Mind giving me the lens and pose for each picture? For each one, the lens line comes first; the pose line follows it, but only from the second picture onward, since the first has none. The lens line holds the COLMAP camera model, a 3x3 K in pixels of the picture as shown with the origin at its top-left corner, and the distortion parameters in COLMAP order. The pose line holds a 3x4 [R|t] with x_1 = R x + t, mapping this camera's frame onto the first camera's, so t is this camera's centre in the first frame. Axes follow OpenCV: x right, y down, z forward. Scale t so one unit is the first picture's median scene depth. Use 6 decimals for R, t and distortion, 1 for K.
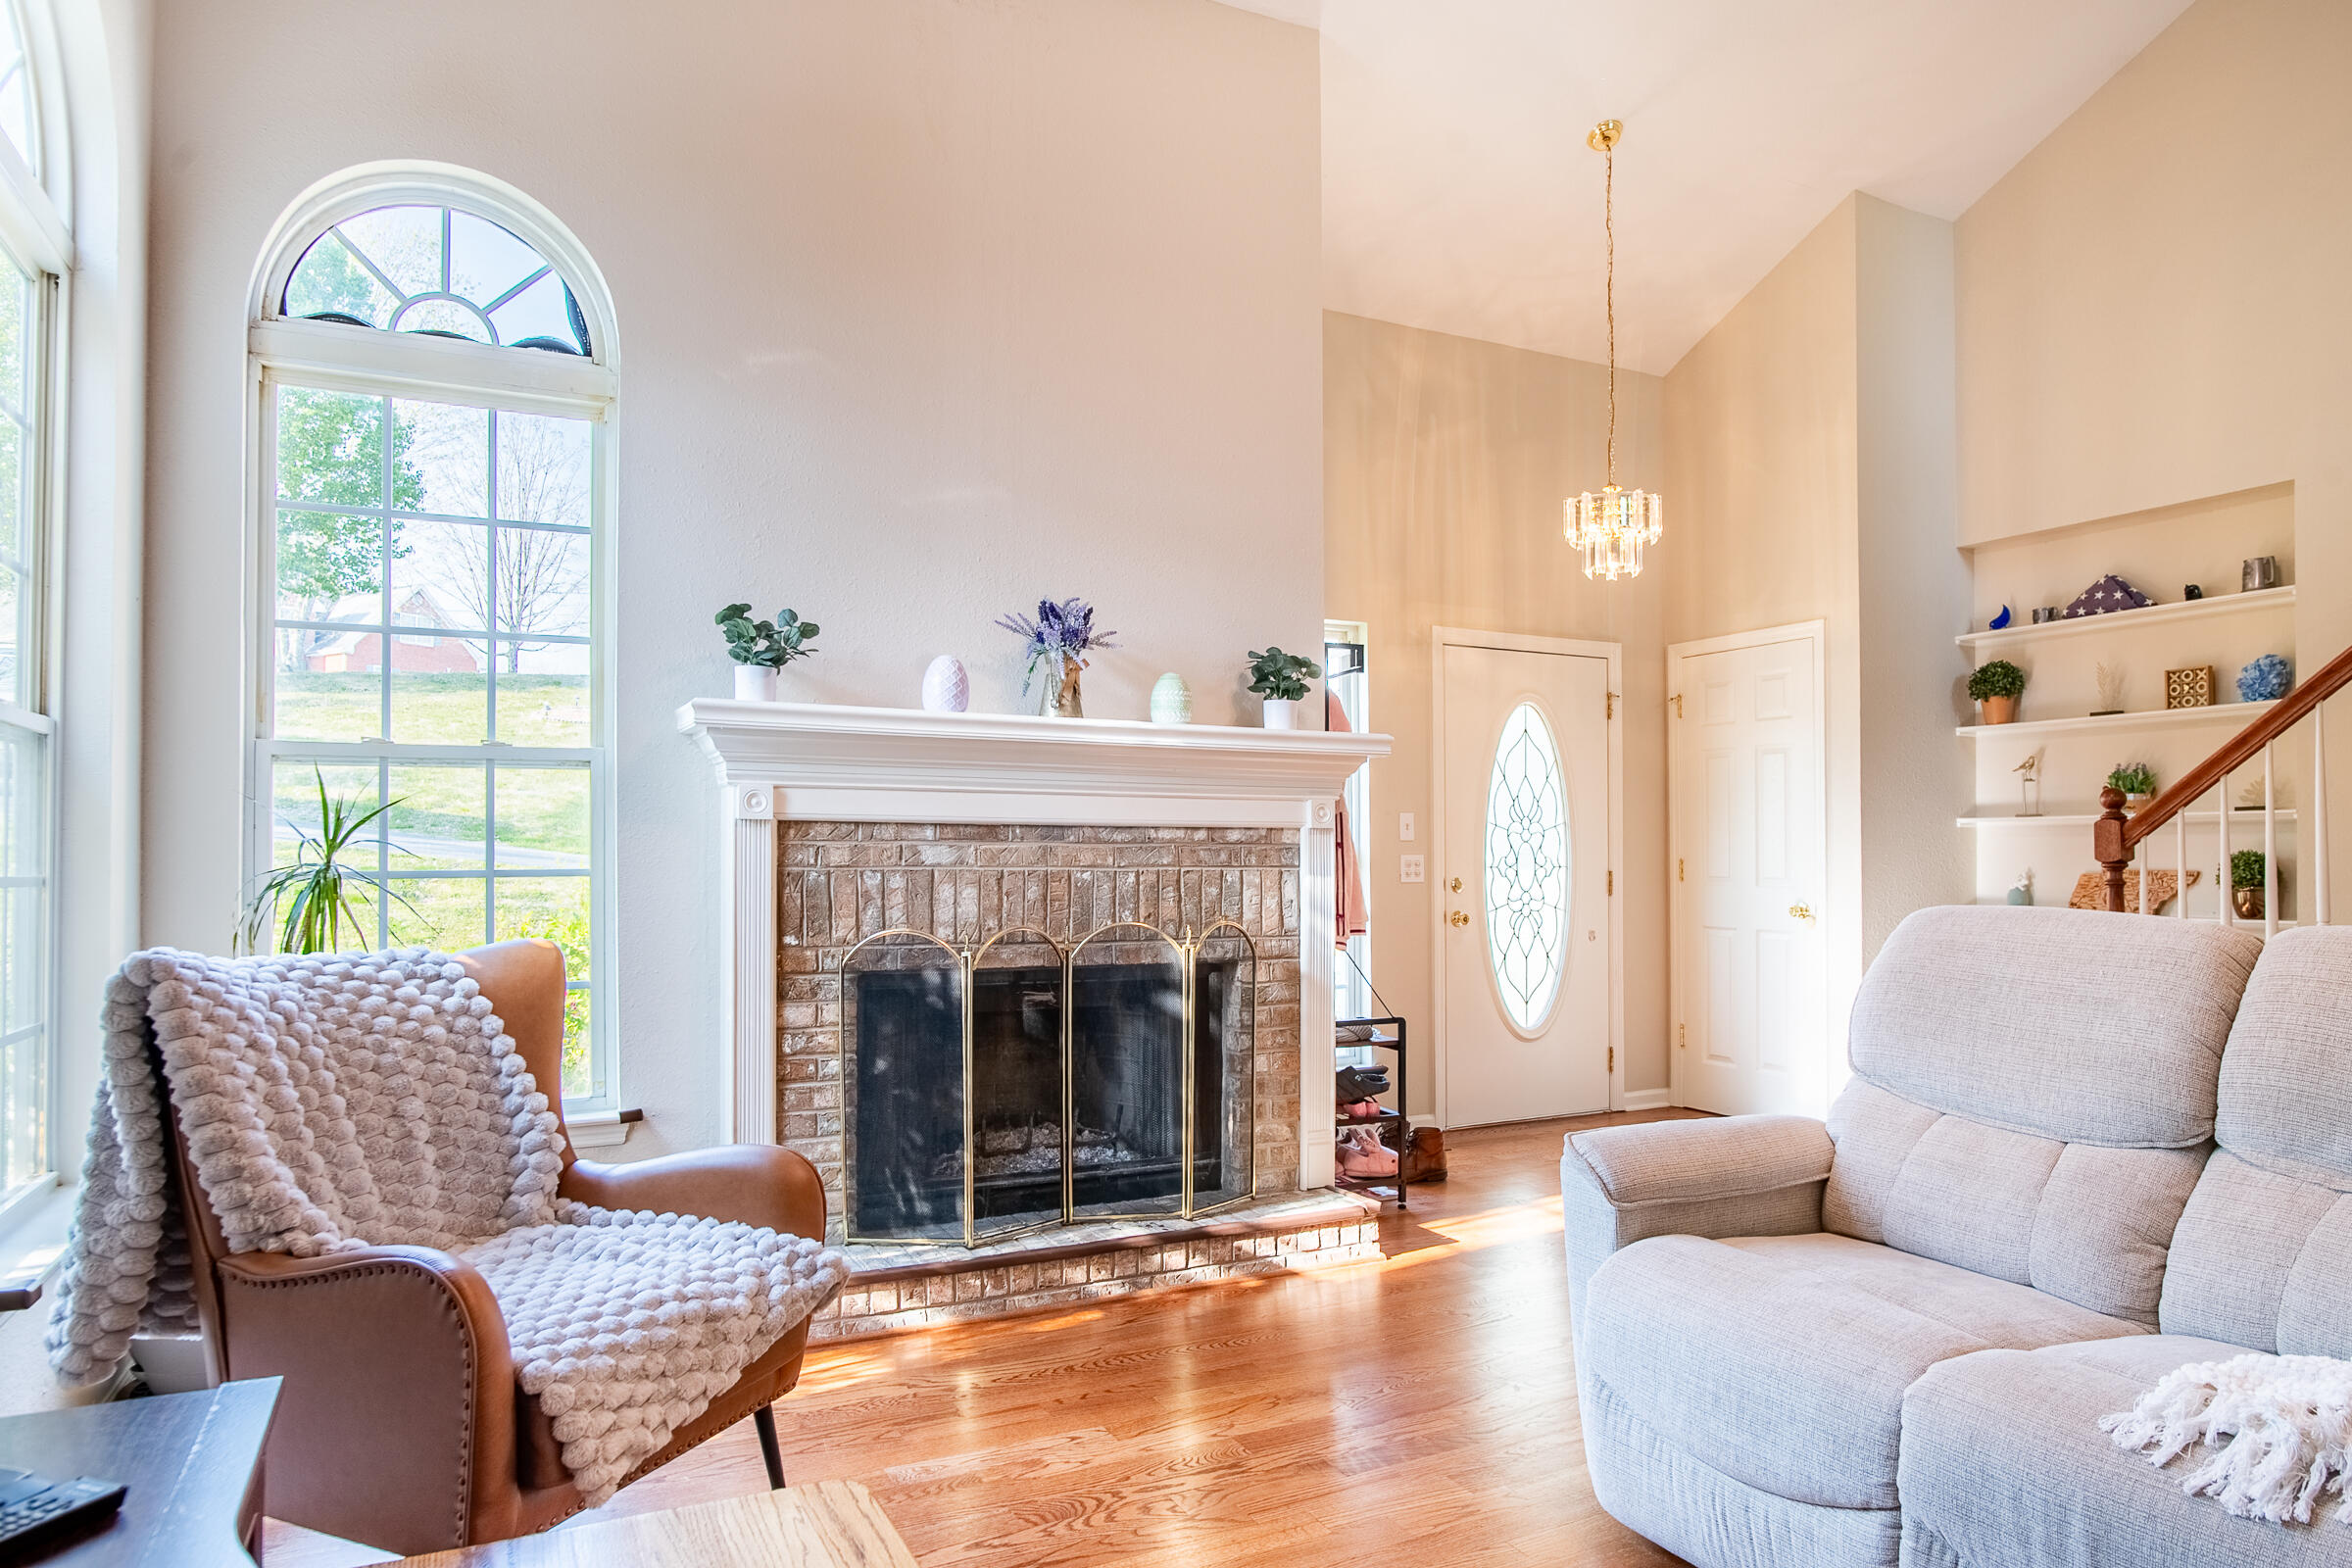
lens RADIAL K [[1338.9, 0, 1172.6], [0, 1338.9, 824.9], [0, 0, 1]] dist [-0.004683, -0.000789]
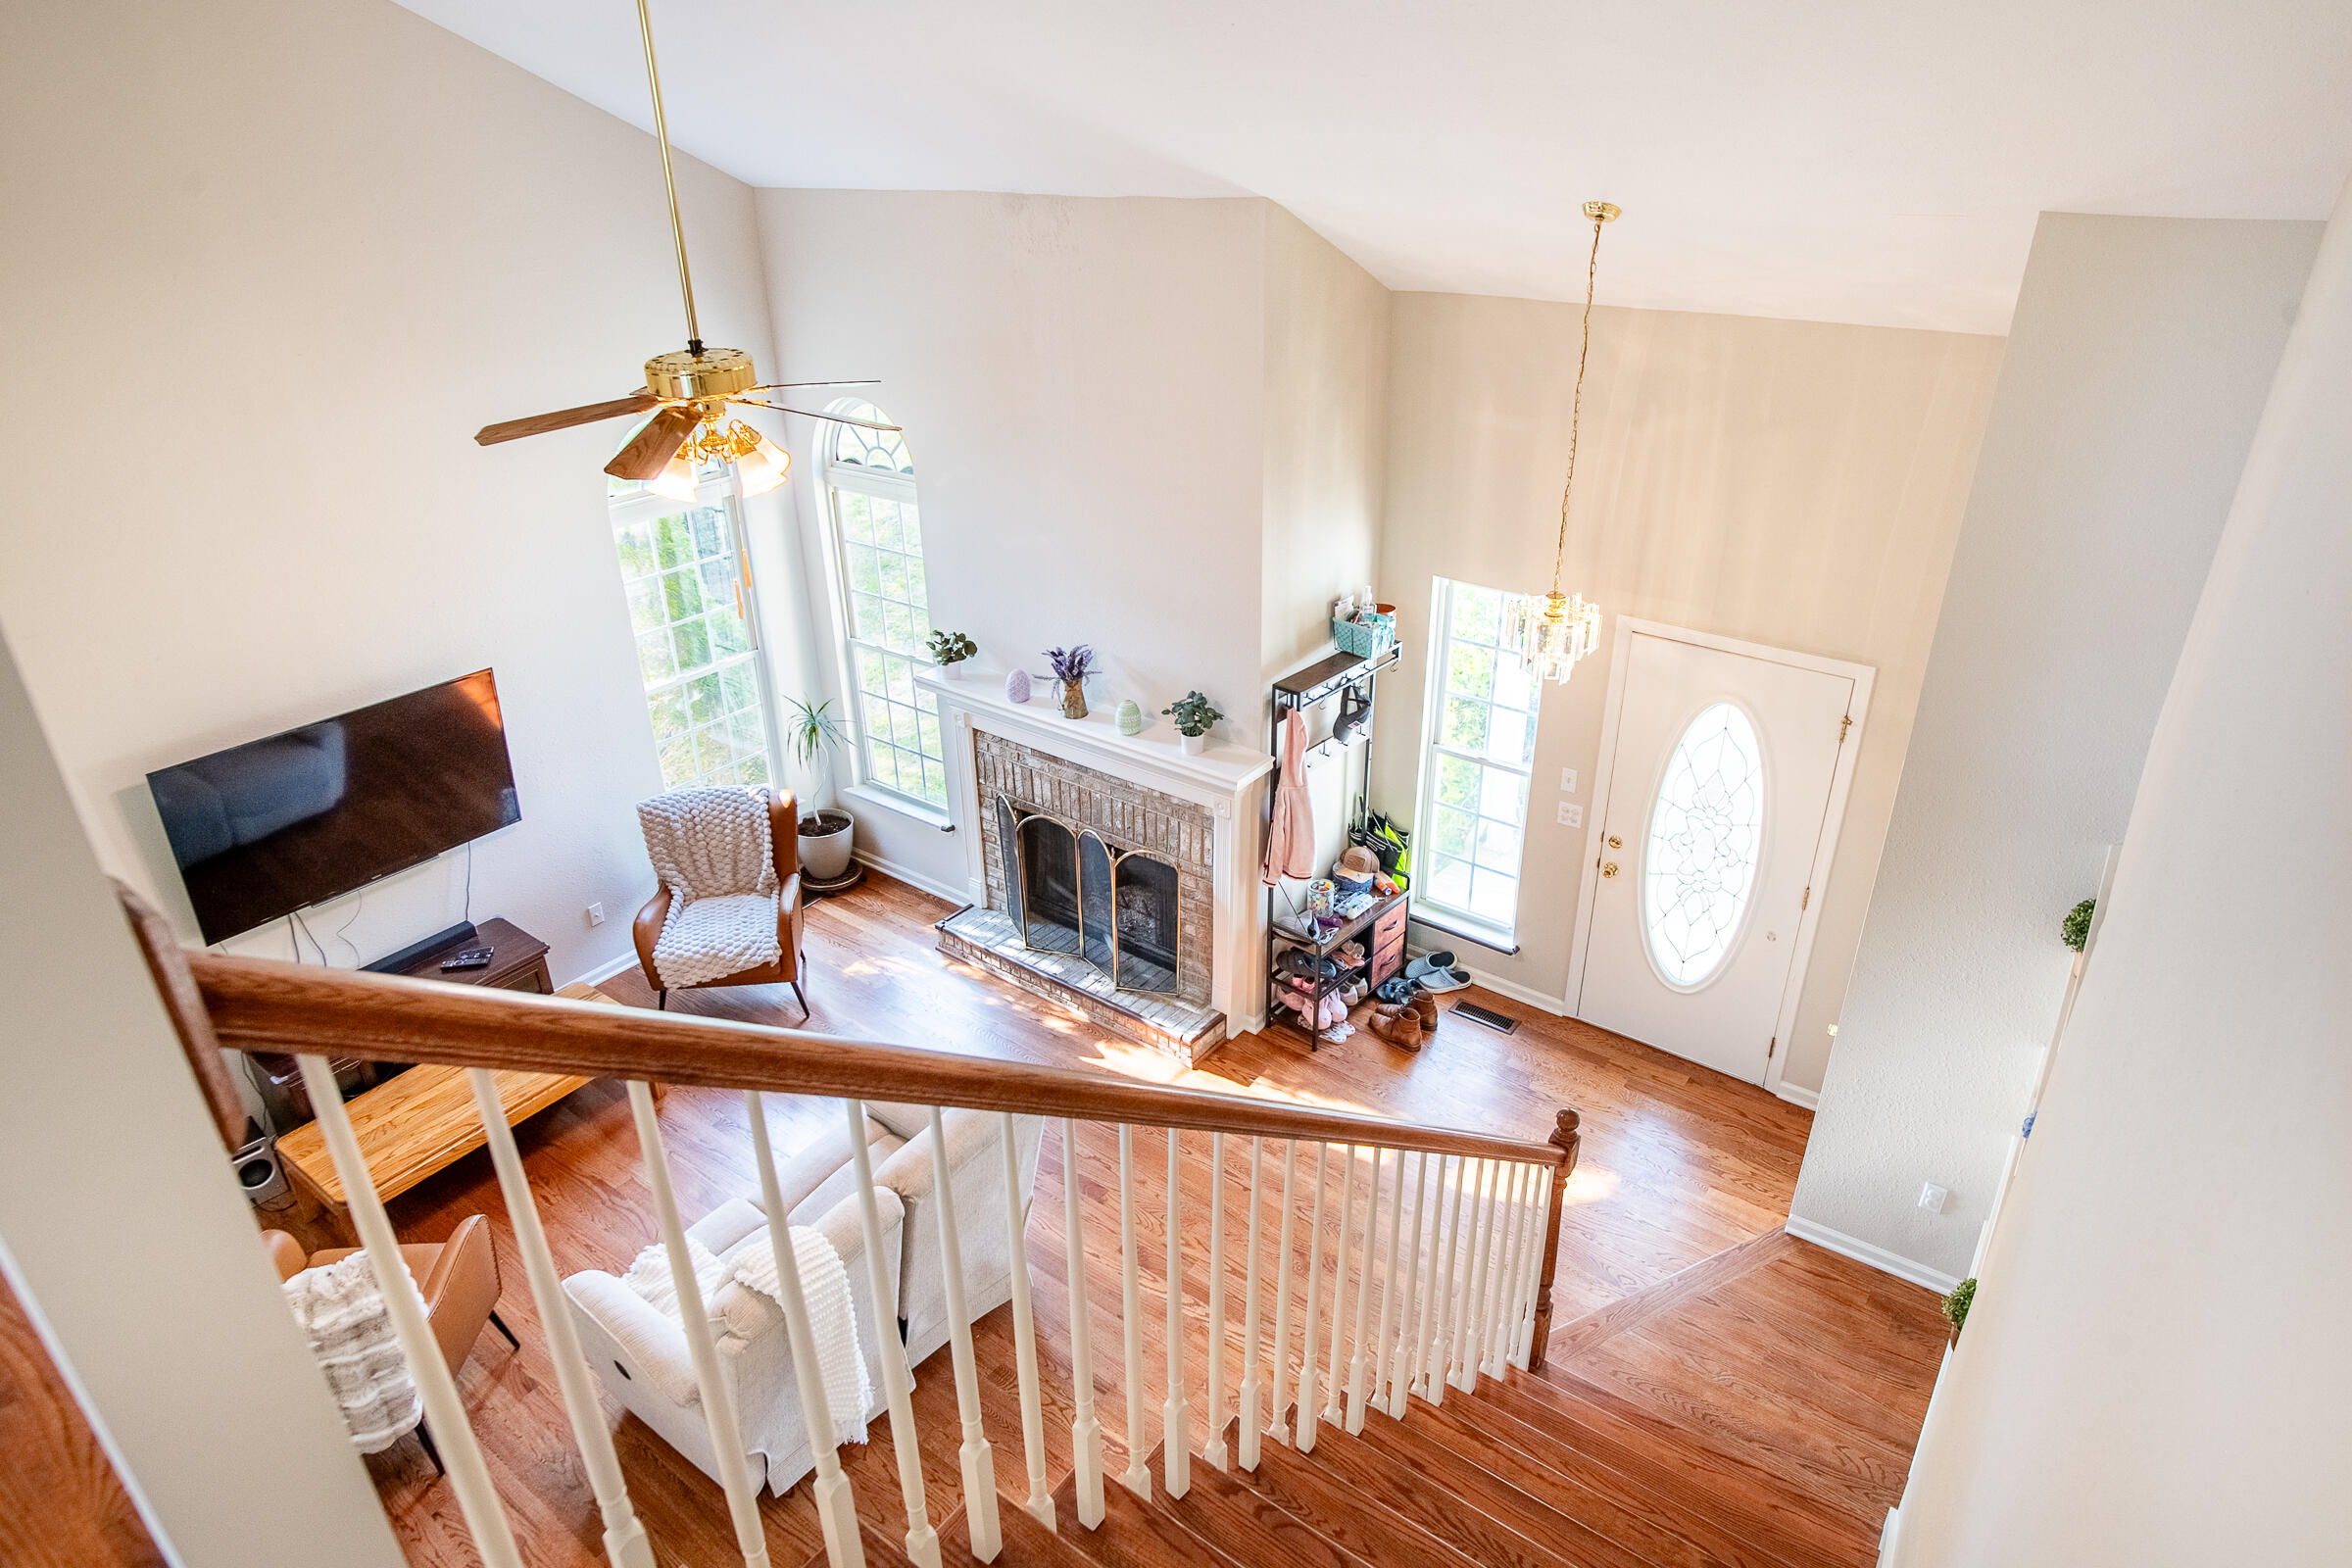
lens RADIAL K [[1371.8, 0, 1176.0], [0, 1371.8, 784.0], [0, 0, 1]] dist [0.000393, -0.000030]
pose [[0.463311, 0.397954, -0.791817, 1.311509], [0.028721, 0.886289, 0.462240, -0.753035], [0.885730, -0.236903, 0.399198, 0.352003]]
